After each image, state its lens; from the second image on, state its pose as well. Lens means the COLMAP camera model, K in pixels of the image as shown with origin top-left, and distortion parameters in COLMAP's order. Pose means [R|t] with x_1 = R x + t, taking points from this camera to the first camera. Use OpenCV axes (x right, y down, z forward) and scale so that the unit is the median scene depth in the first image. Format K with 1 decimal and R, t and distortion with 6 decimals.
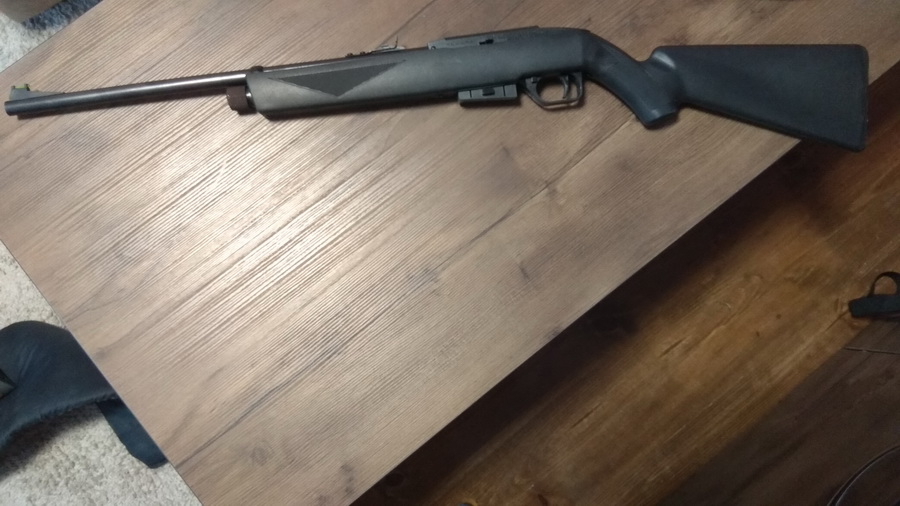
lens RADIAL K [[707.4, 0, 450.0], [0, 707.4, 253.0], [0, 0, 1]] dist [0.033593, -0.005561]
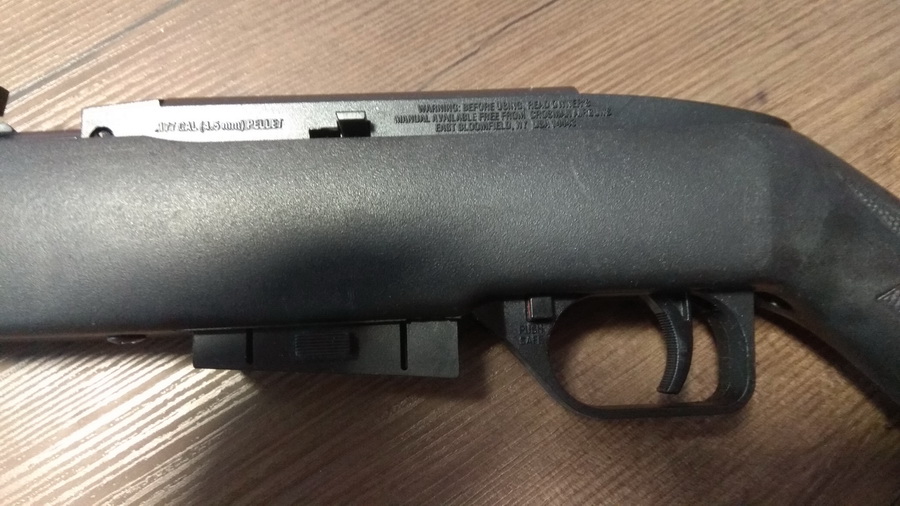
lens RADIAL K [[707.4, 0, 450.0], [0, 707.4, 253.0], [0, 0, 1]] dist [0.033593, -0.005561]
pose [[0.994374, 0.089467, -0.056704, 0.100913], [-0.098148, 0.979558, -0.175595, -0.218852], [0.039835, 0.180173, 0.982828, 0.772649]]
